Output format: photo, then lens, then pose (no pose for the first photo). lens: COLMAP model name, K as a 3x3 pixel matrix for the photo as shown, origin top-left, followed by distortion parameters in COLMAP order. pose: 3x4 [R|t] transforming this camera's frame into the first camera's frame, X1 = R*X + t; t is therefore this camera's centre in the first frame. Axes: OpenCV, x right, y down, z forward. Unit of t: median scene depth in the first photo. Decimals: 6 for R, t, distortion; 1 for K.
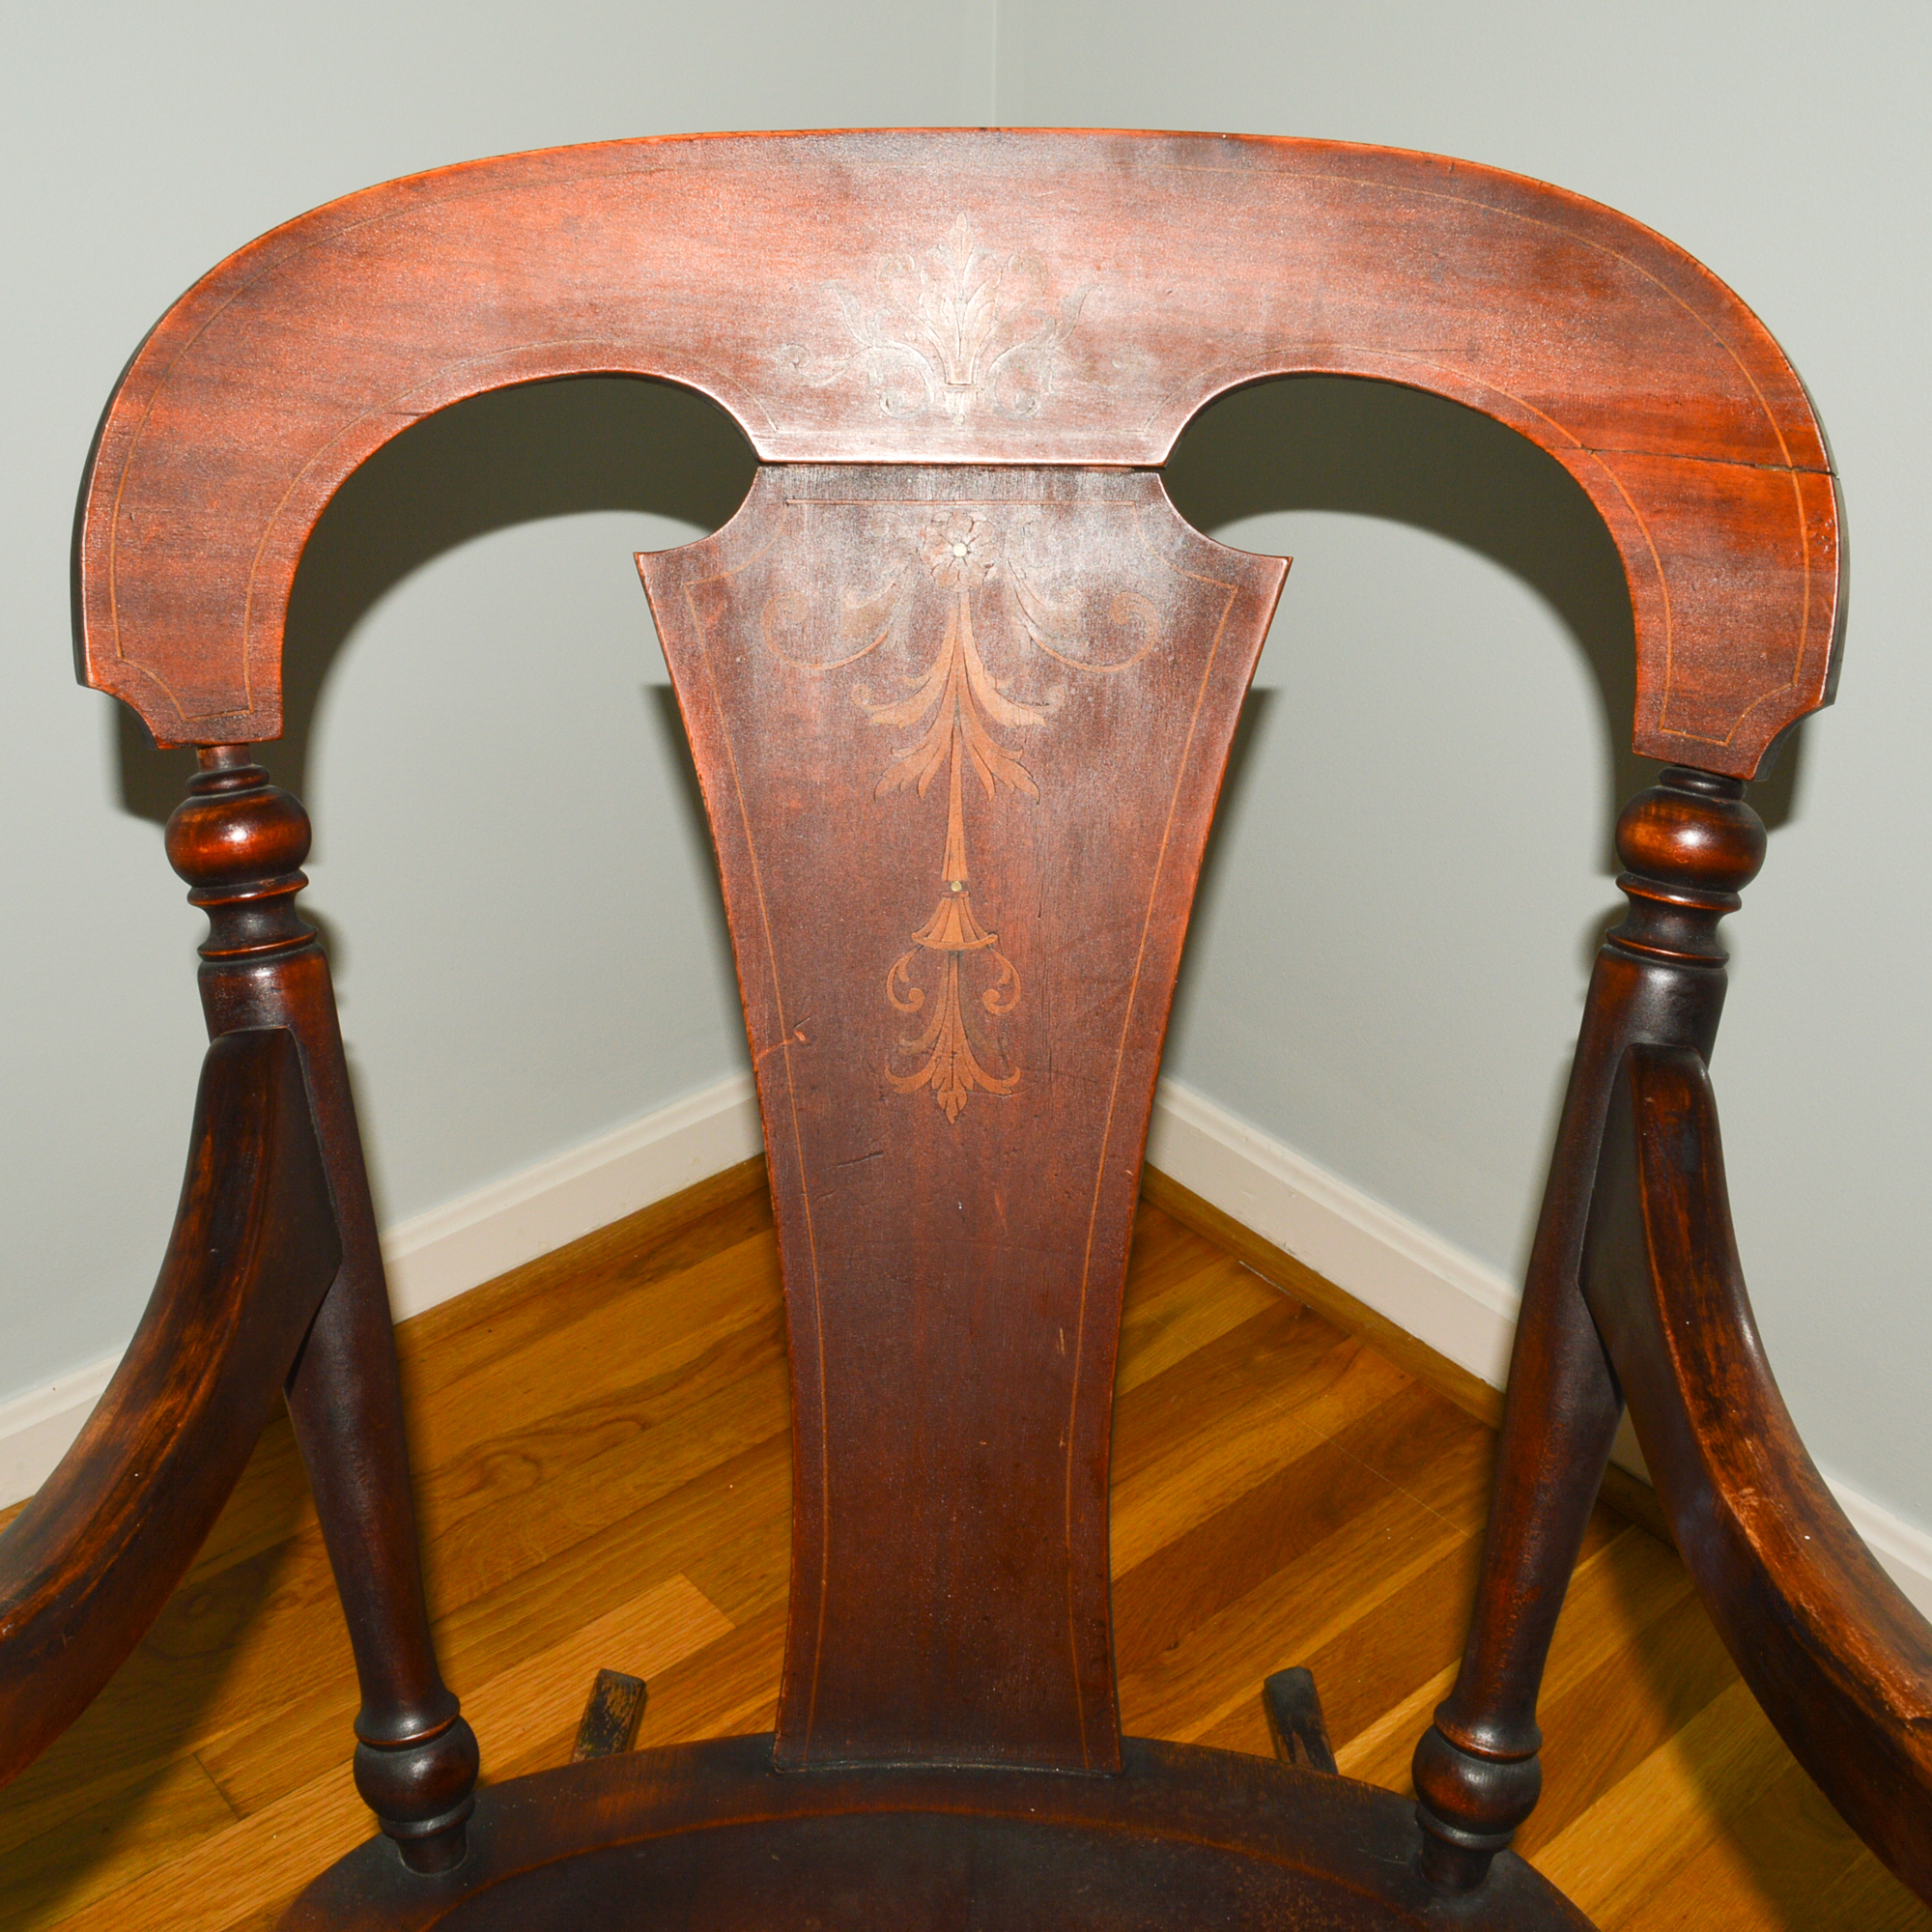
lens RADIAL K [[2239.3, 0, 944.7], [0, 2239.3, 970.0], [0, 0, 1]] dist [-0.089615, 0.000000]
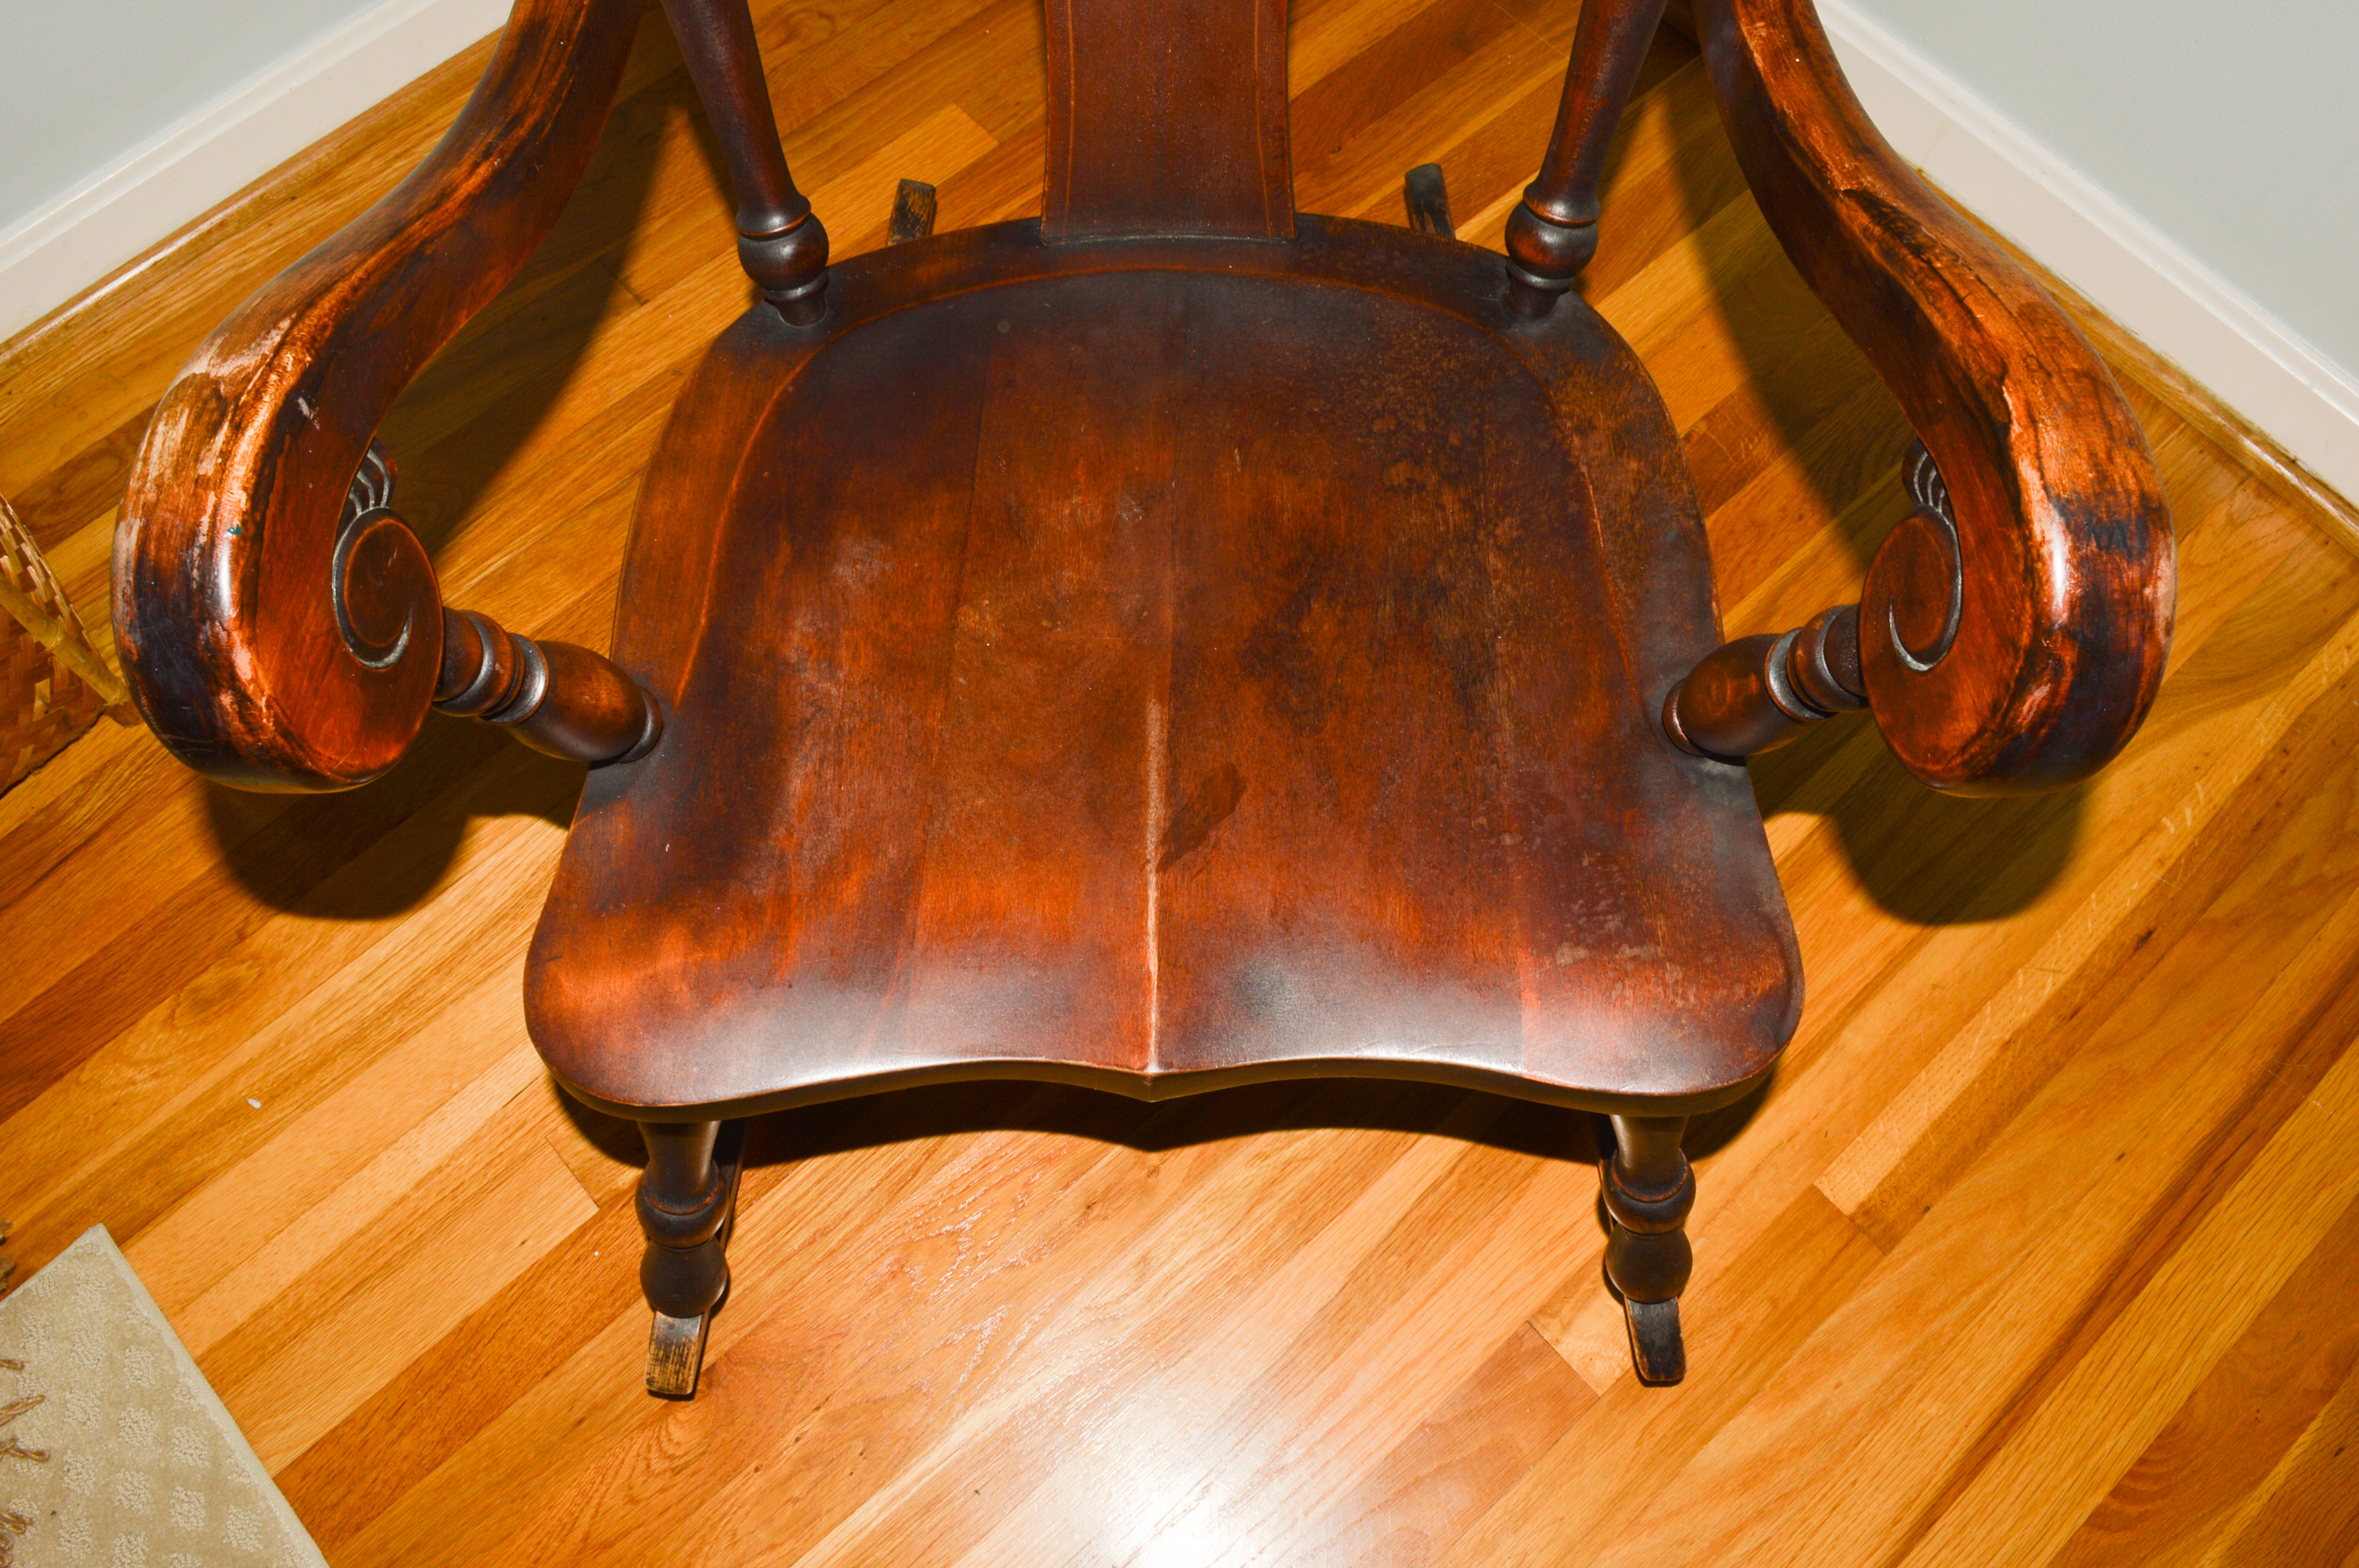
lens RADIAL K [[1929.6, 0, 1168.8], [0, 1929.6, 787.7], [0, 0, 1]] dist [-0.079822, -0.002740]
pose [[0.999653, -0.026323, 0.001158, -0.007892], [0.020957, 0.820950, 0.570616, -0.034586], [-0.015971, -0.570393, 0.821216, -0.154566]]
